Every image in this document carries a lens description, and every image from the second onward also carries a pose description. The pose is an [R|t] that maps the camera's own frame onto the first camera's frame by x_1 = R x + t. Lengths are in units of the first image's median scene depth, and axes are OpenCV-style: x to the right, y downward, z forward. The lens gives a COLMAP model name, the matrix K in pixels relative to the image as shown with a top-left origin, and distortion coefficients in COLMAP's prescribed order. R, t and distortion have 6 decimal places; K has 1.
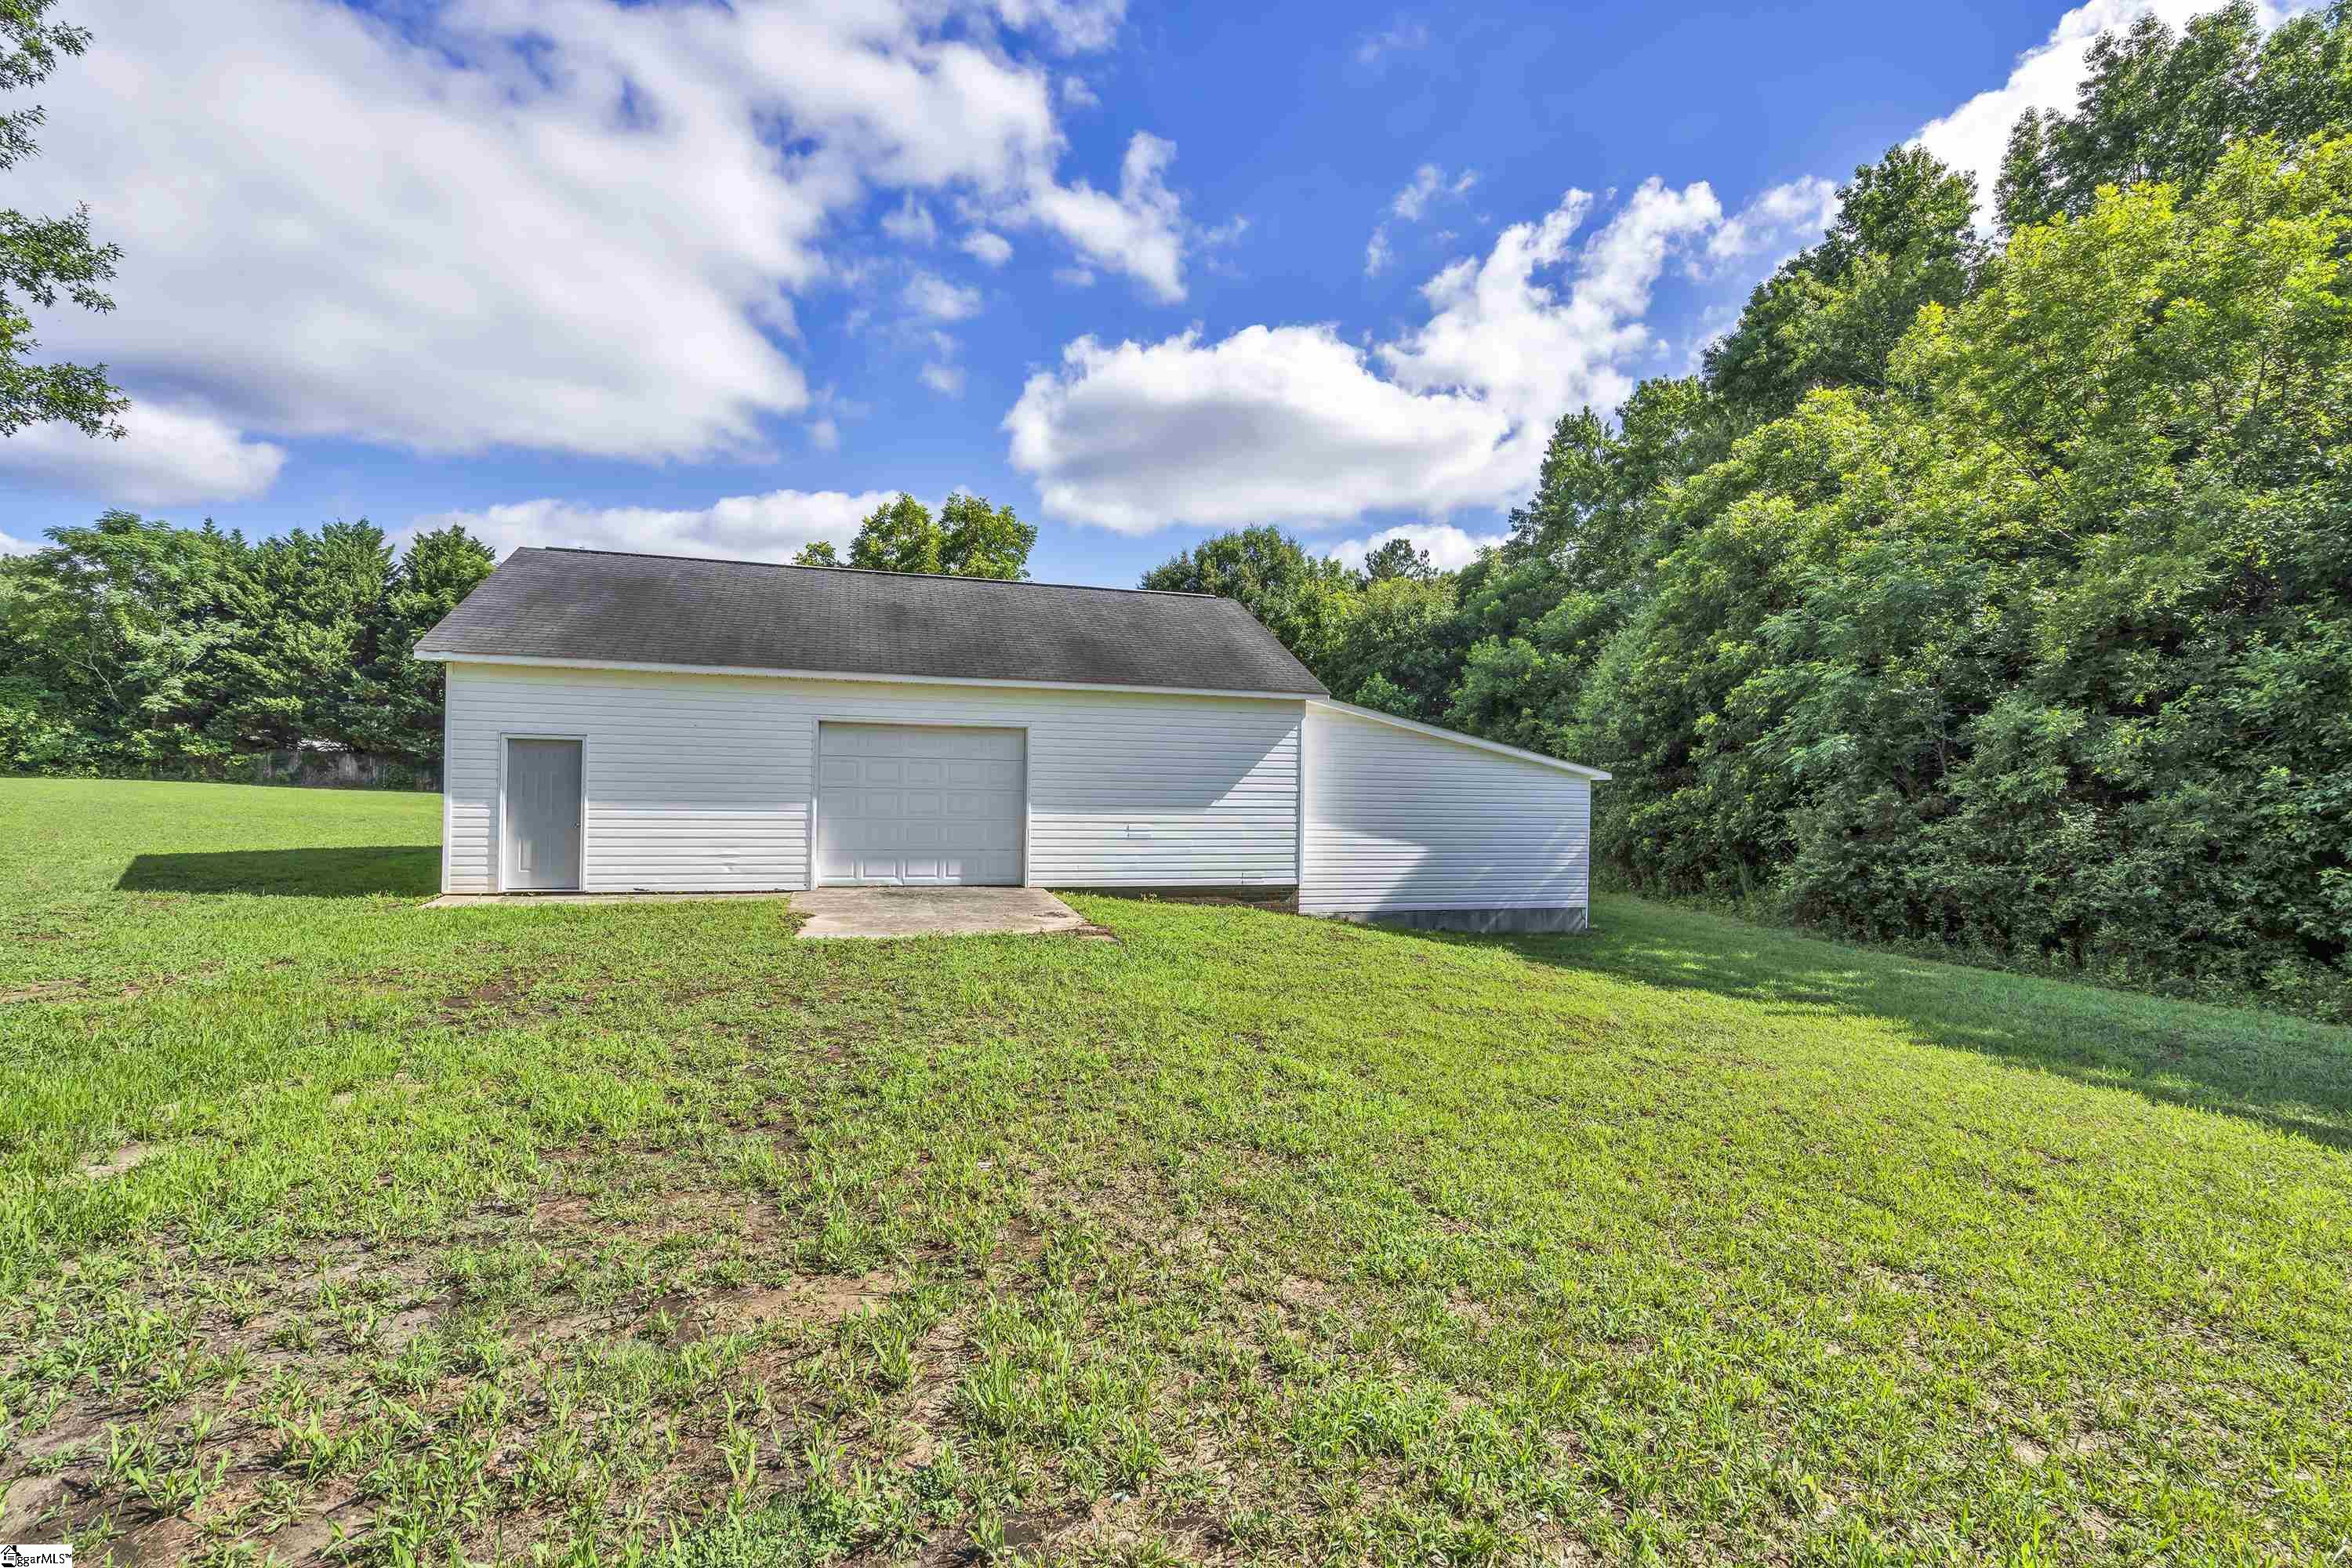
lens RADIAL K [[1058.2, 0, 1179.9], [0, 1058.2, 778.3], [0, 0, 1]] dist [-0.003130, 0.000455]
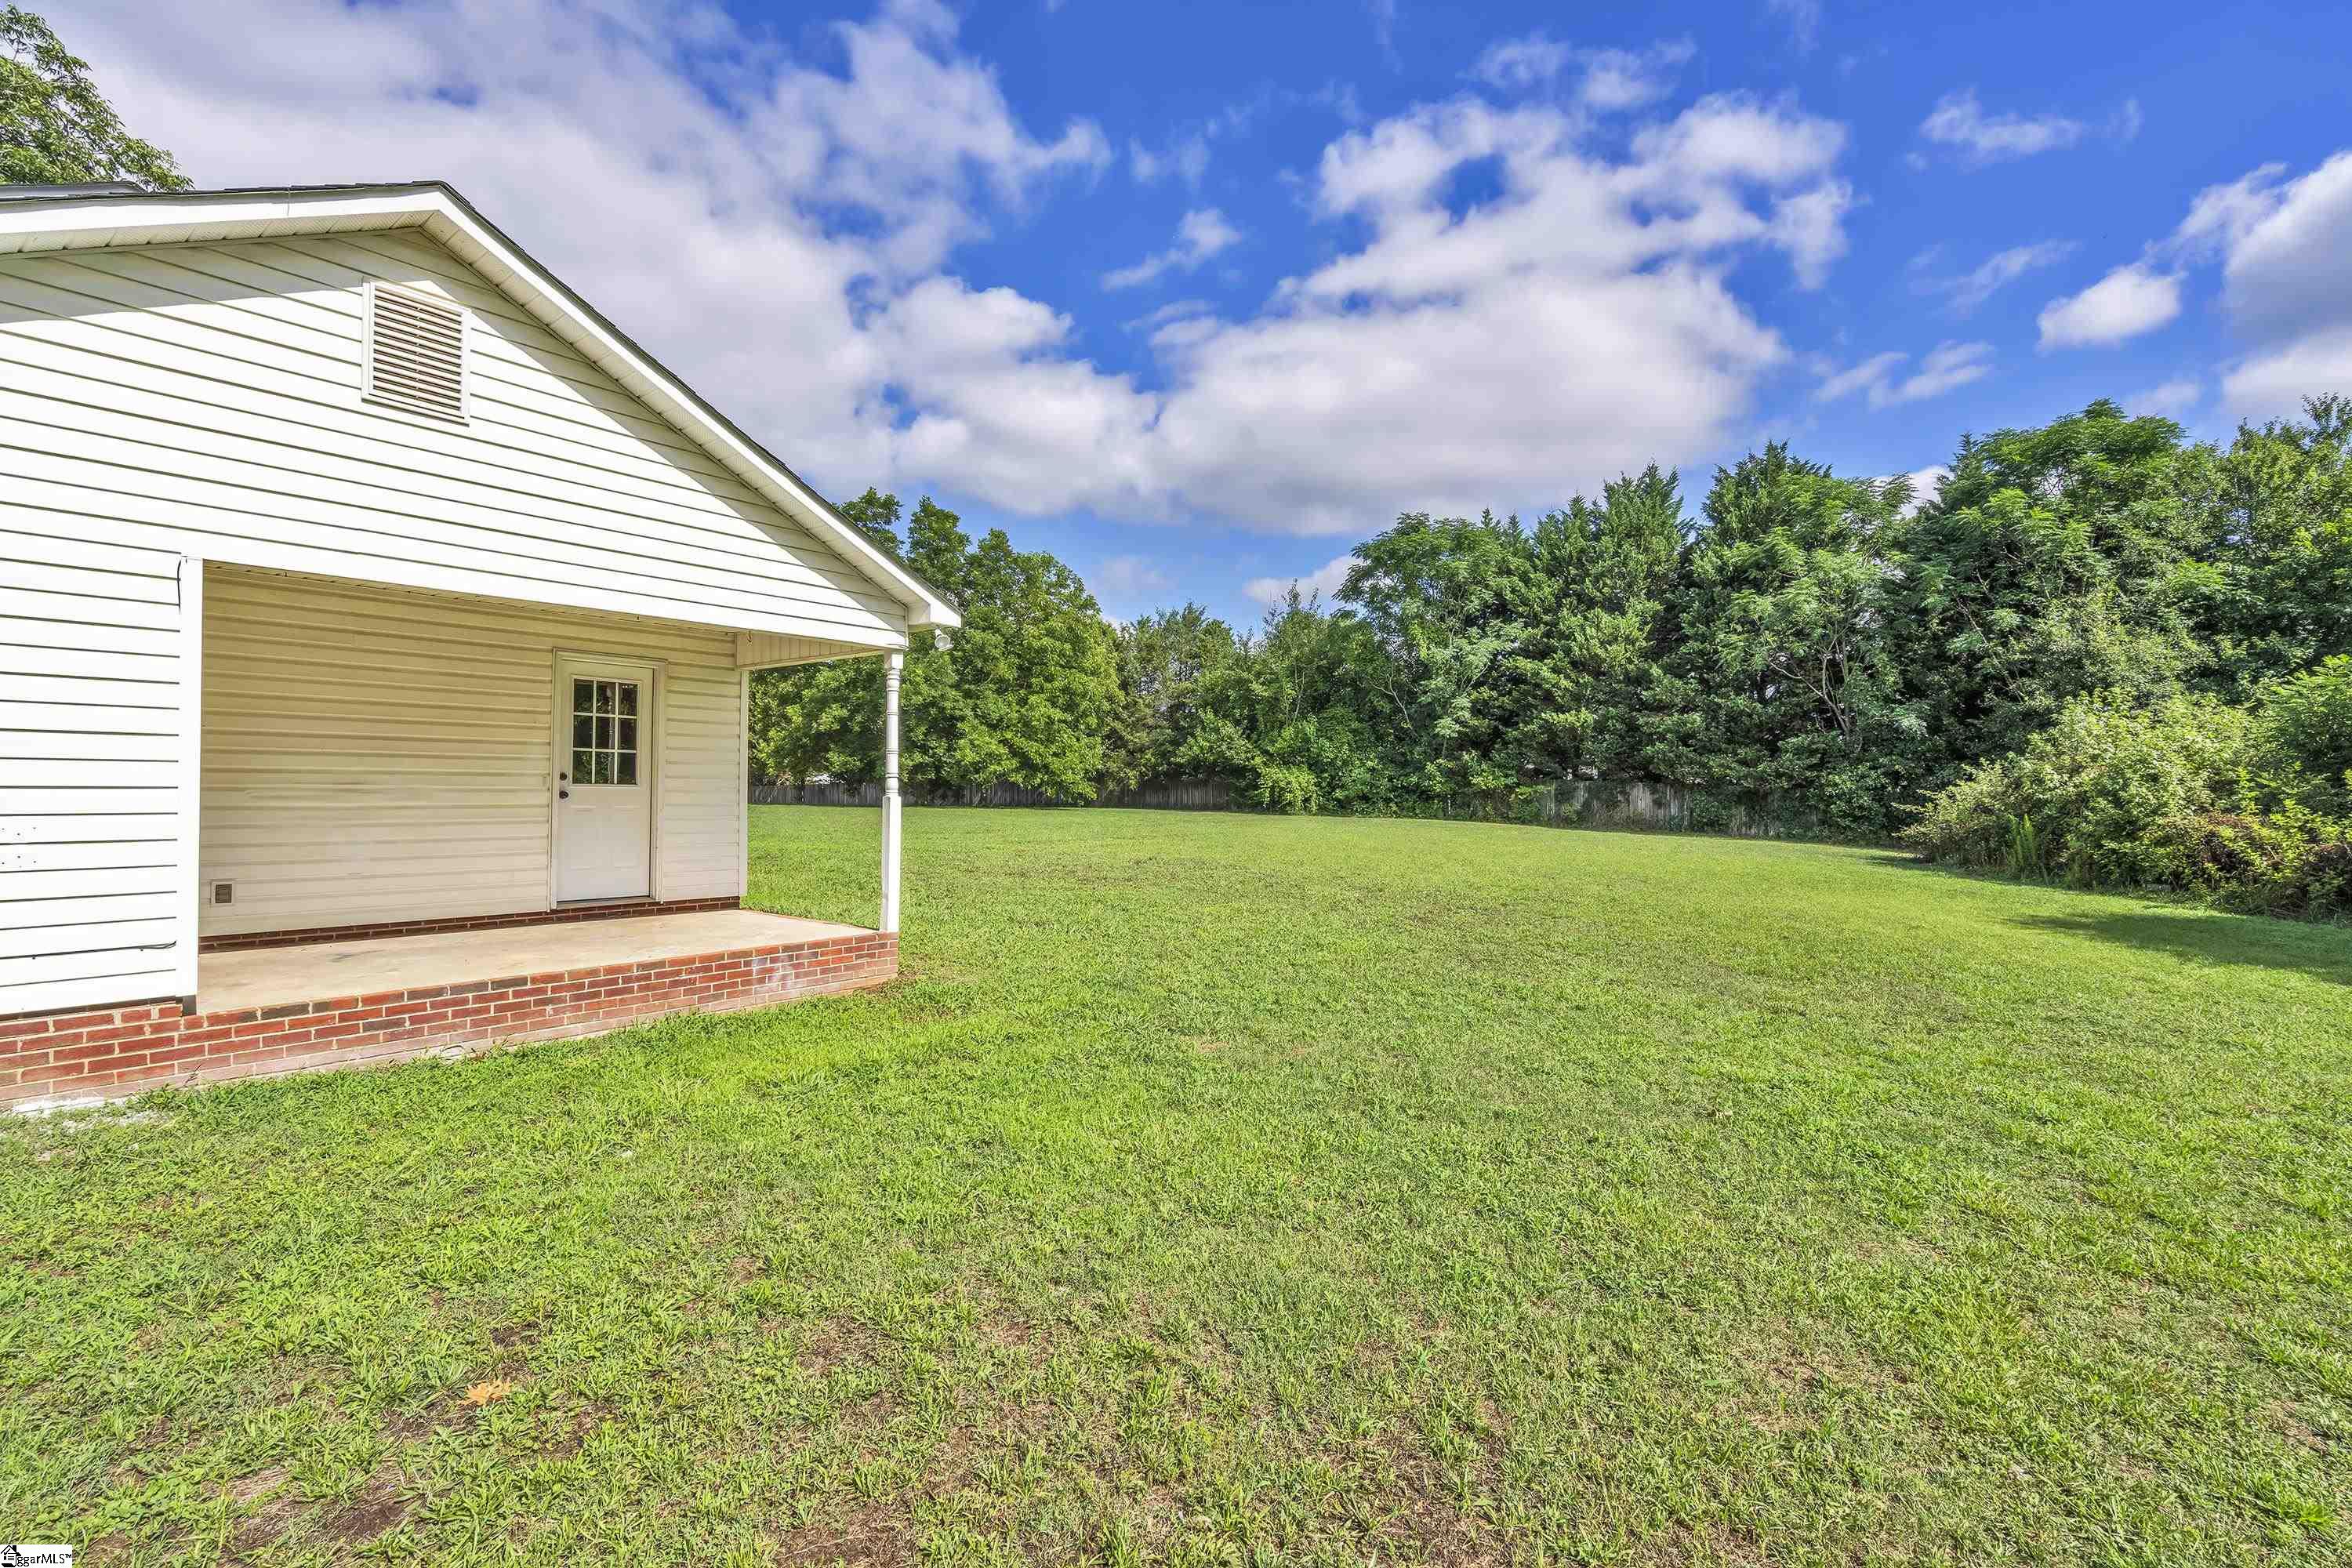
lens RADIAL K [[1058.2, 0, 1169.6], [0, 1058.2, 784.0], [0, 0, 1]] dist [-0.003130, 0.000455]
pose [[0.541789, -0.020829, -0.840257, -0.366711], [0.005394, 0.999758, -0.021305, -0.009247], [0.840497, 0.007010, 0.541770, 0.343666]]
